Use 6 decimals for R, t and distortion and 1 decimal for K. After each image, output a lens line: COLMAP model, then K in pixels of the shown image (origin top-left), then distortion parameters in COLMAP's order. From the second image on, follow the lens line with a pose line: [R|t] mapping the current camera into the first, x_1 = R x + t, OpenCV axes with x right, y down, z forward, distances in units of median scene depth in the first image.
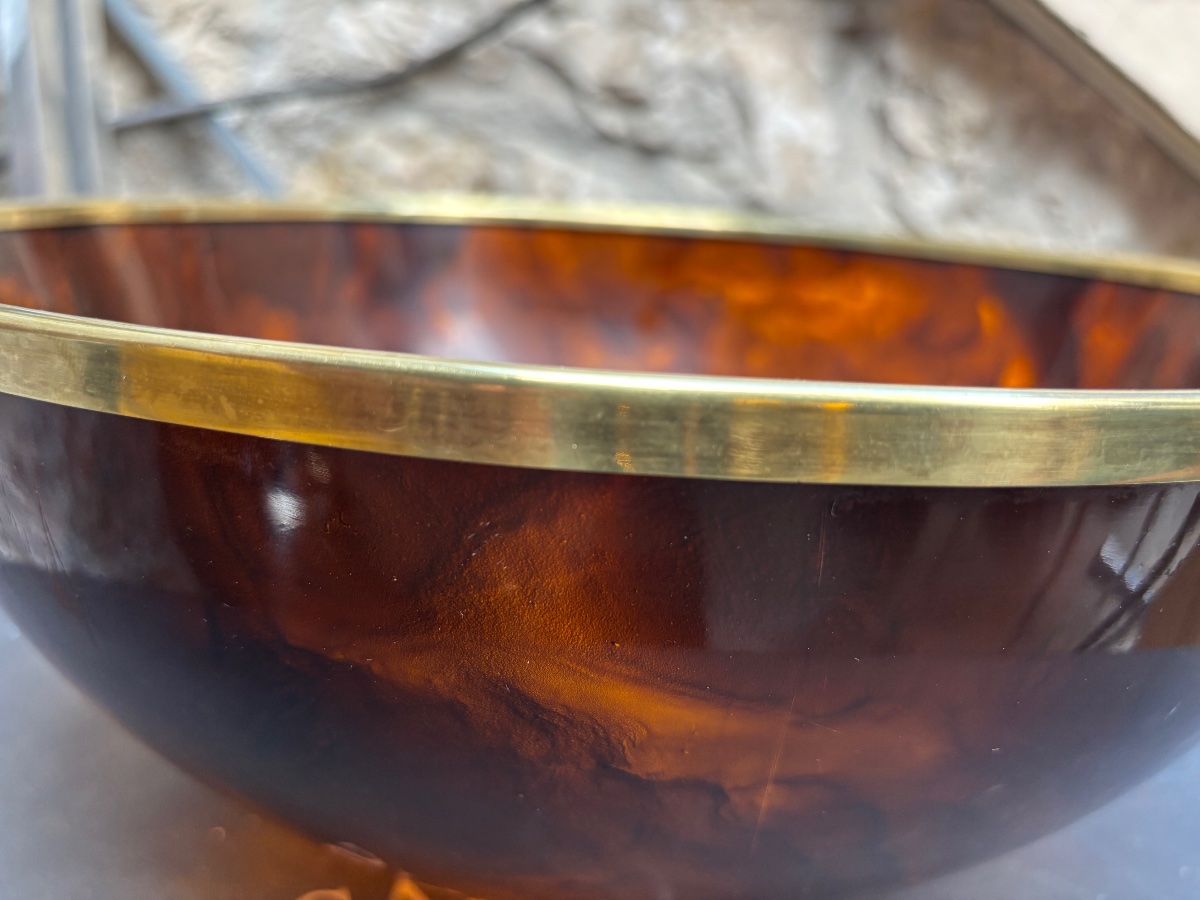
lens RADIAL K [[949.6, 0, 600.0], [0, 949.6, 450.0], [0, 0, 1]] dist [0.169849, -0.644170]
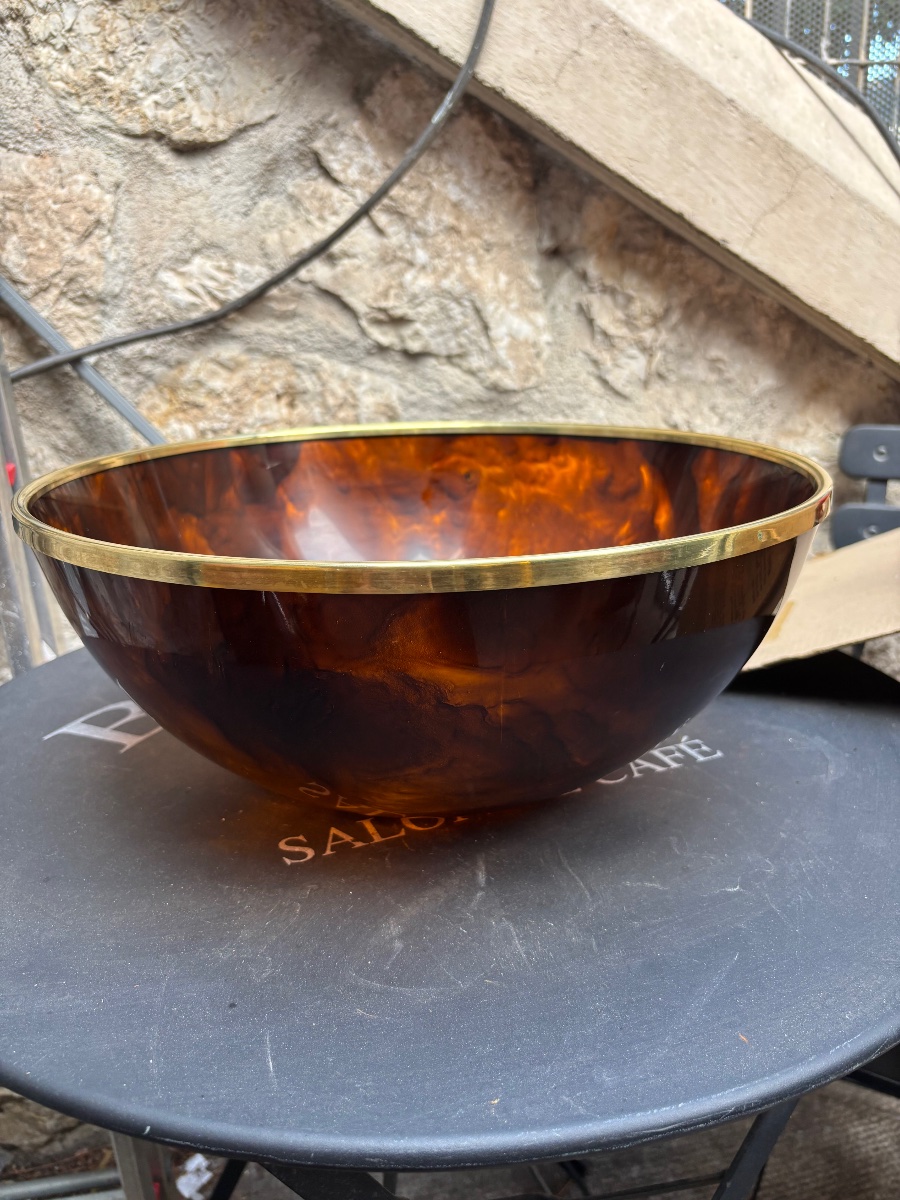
lens RADIAL K [[949.6, 0, 450.0], [0, 949.6, 600.0], [0, 0, 1]] dist [0.169849, -0.644170]
pose [[0.992019, -0.107599, 0.065737, -0.025563], [0.106272, 0.994062, 0.023381, -0.003364], [-0.067863, -0.016209, 0.997563, -0.382139]]
